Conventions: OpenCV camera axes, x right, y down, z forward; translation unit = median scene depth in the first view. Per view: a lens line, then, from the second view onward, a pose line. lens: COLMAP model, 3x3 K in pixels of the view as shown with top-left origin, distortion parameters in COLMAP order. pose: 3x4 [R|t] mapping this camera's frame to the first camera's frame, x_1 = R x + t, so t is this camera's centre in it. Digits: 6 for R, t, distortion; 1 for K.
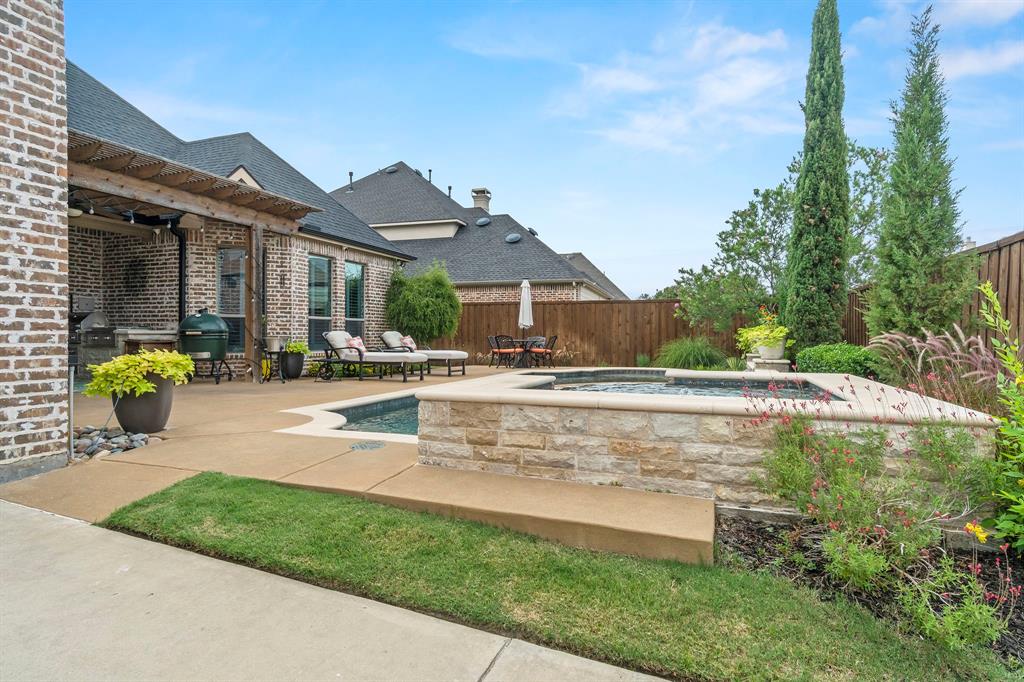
lens RADIAL K [[549.1, 0, 510.6], [0, 549.1, 336.9], [0, 0, 1]] dist [-0.002292, -0.000272]
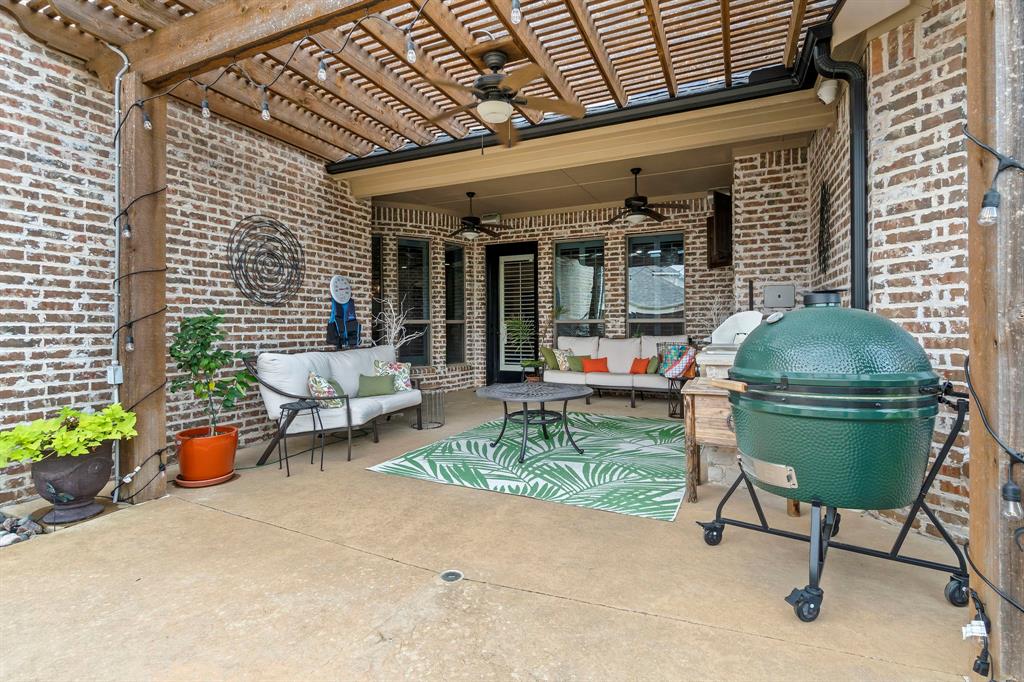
lens RADIAL K [[485.0, 0, 507.6], [0, 485.0, 326.0], [0, 0, 1]] dist [-0.000634, -0.000012]
pose [[-0.068747, -0.002386, -0.997631, -0.287876], [0.003625, 0.999990, -0.002641, -0.030804], [0.997628, -0.003798, -0.068738, 0.789046]]
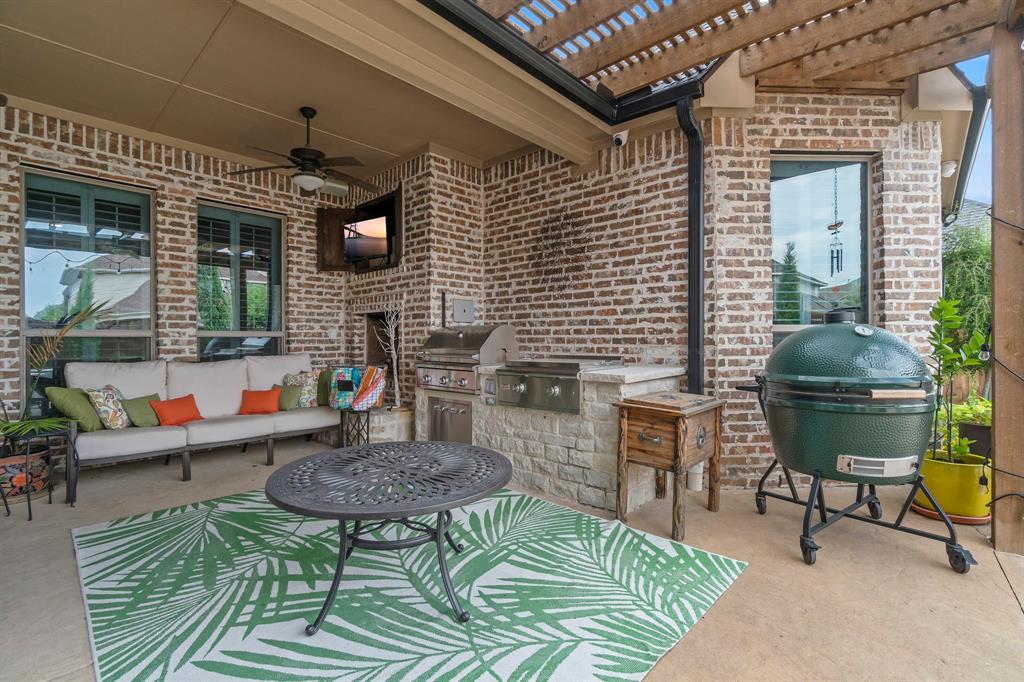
lens RADIAL K [[464.0, 0, 506.4], [0, 464.0, 339.5], [0, 0, 1]] dist [-0.009313, 0.000078]
pose [[0.933952, -0.007637, -0.357316, -0.591392], [0.006952, 0.999971, -0.003199, -0.030908], [0.357330, 0.000503, 0.933978, 0.612780]]
